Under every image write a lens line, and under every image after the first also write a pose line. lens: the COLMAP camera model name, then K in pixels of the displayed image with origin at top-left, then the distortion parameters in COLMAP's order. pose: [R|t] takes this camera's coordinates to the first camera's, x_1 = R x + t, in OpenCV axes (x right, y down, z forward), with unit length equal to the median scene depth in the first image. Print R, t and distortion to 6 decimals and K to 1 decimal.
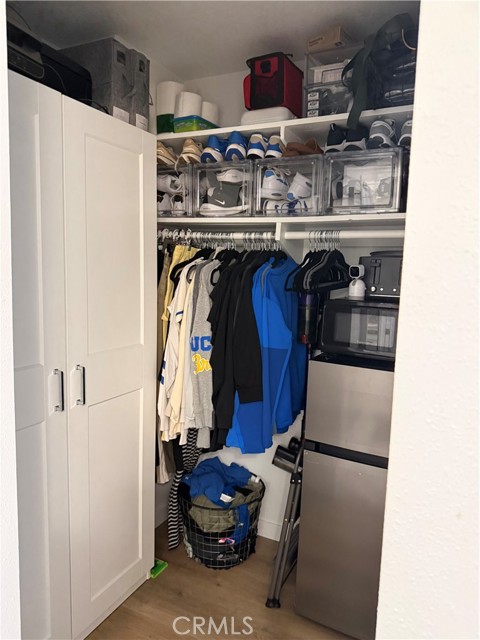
lens RADIAL K [[445.2, 0, 240.0], [0, 445.2, 320.0], [0, 0, 1]] dist [-0.008592, -0.007077]
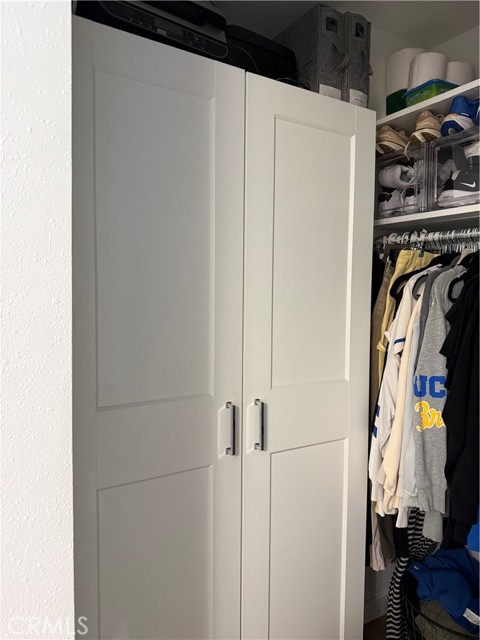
lens RADIAL K [[445.2, 0, 240.0], [0, 445.2, 320.0], [0, 0, 1]] dist [-0.008592, -0.007077]
pose [[0.841581, 0.009959, -0.540039, 0.033000], [-0.049313, 0.997071, -0.058462, 0.005306], [0.537875, 0.075831, 0.839607, 0.247492]]
